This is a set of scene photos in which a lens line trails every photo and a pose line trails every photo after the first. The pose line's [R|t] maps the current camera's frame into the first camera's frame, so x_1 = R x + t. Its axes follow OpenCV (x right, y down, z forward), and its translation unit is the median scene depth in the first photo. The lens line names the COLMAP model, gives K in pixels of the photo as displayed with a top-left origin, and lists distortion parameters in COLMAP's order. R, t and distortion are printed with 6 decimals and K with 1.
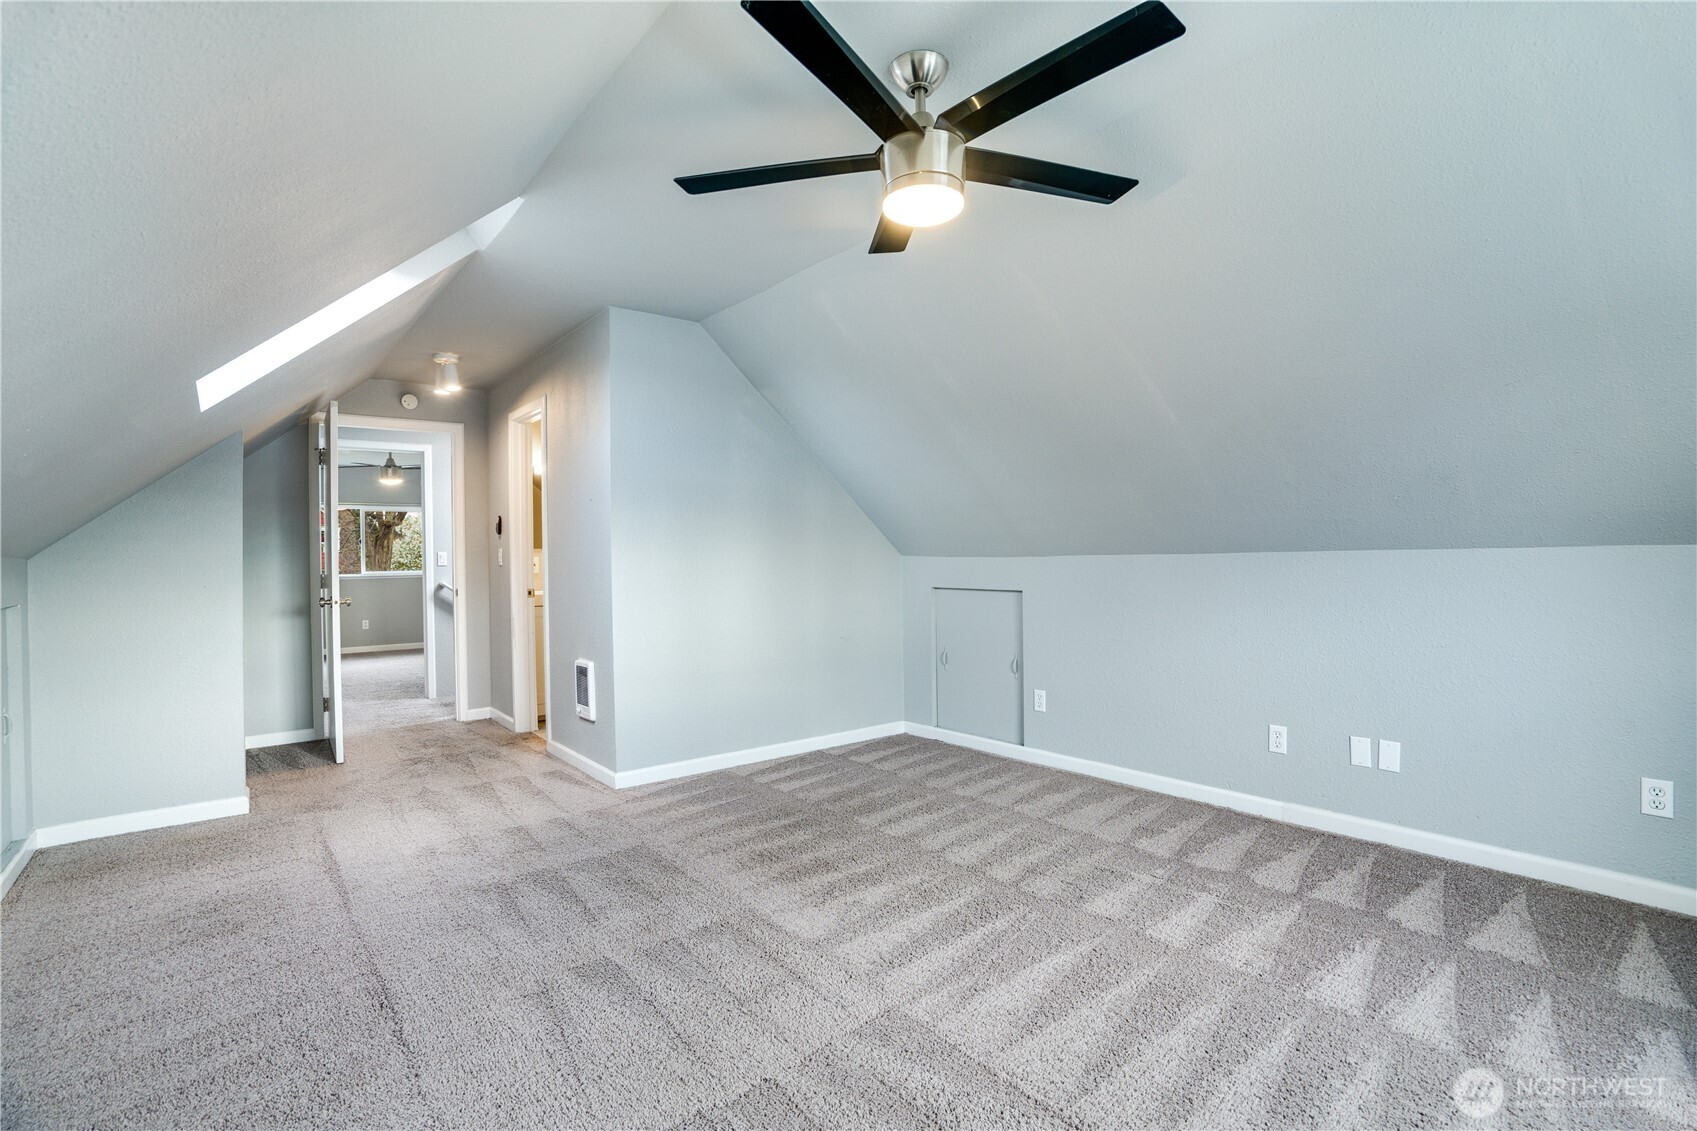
lens RADIAL K [[787.1, 0, 837.3], [0, 787.1, 565.6], [0, 0, 1]] dist [-0.061516, 0.025796]
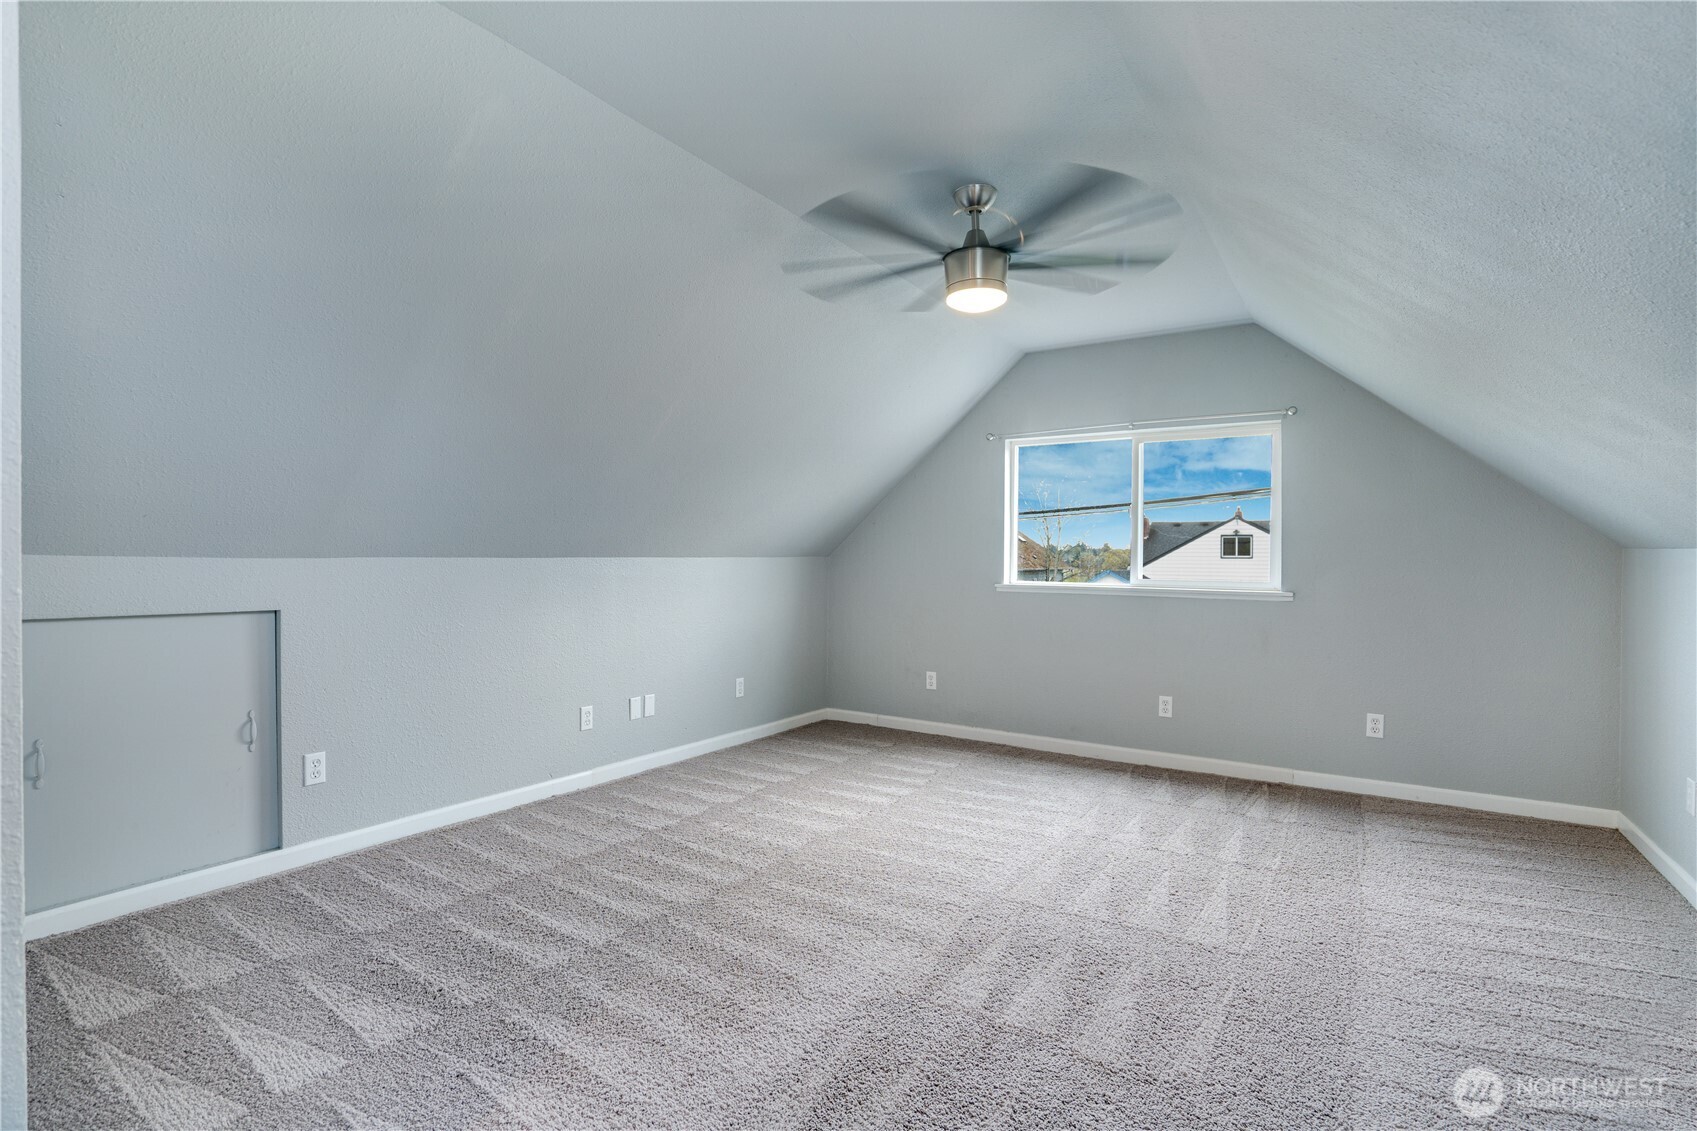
lens RADIAL K [[787.1, 0, 837.3], [0, 787.1, 565.6], [0, 0, 1]] dist [-0.061516, 0.025796]
pose [[-0.295304, 0.005037, 0.955390, -0.711563], [0.001566, 0.999987, -0.004788, -0.000804], [-0.955402, 0.000082, -0.295308, 1.044901]]
